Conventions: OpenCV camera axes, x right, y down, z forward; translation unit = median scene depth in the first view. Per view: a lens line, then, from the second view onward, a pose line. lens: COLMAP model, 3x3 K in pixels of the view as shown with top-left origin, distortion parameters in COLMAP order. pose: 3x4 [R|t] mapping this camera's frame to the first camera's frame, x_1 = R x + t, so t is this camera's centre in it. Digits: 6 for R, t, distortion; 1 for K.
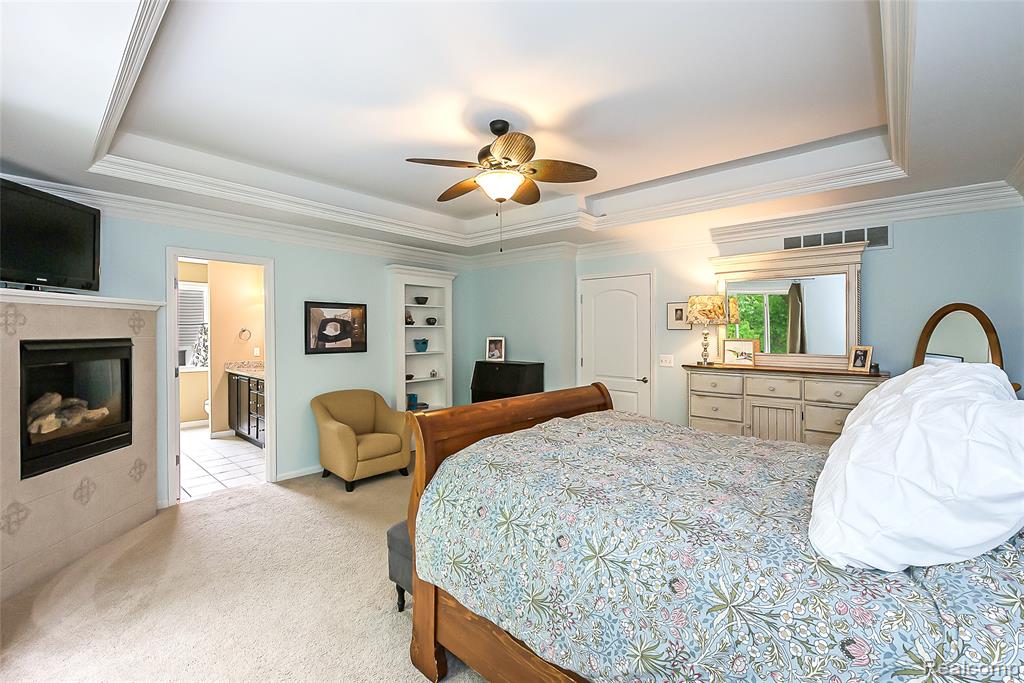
lens RADIAL K [[431.7, 0, 511.6], [0, 431.7, 331.9], [0, 0, 1]] dist [-0.000647, -0.000113]
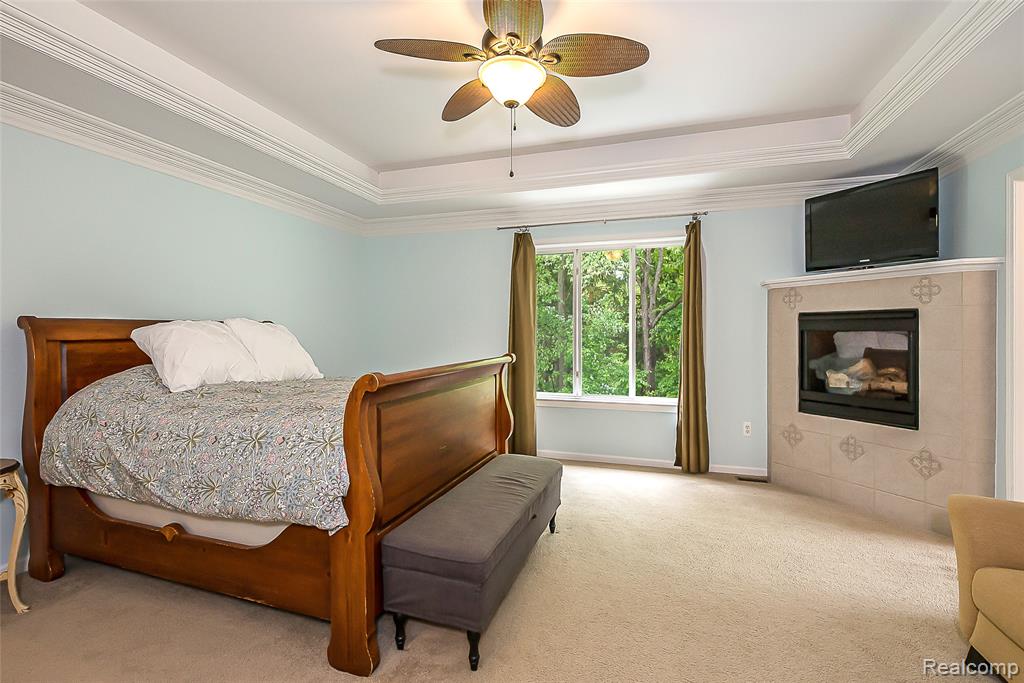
lens RADIAL K [[431.7, 0, 511.6], [0, 431.7, 331.9], [0, 0, 1]] dist [-0.000647, -0.000113]
pose [[-0.913346, 0.004317, -0.407162, 0.255571], [0.001443, 0.999972, 0.007365, 0.060735], [0.407183, 0.006140, -0.913326, 1.649555]]
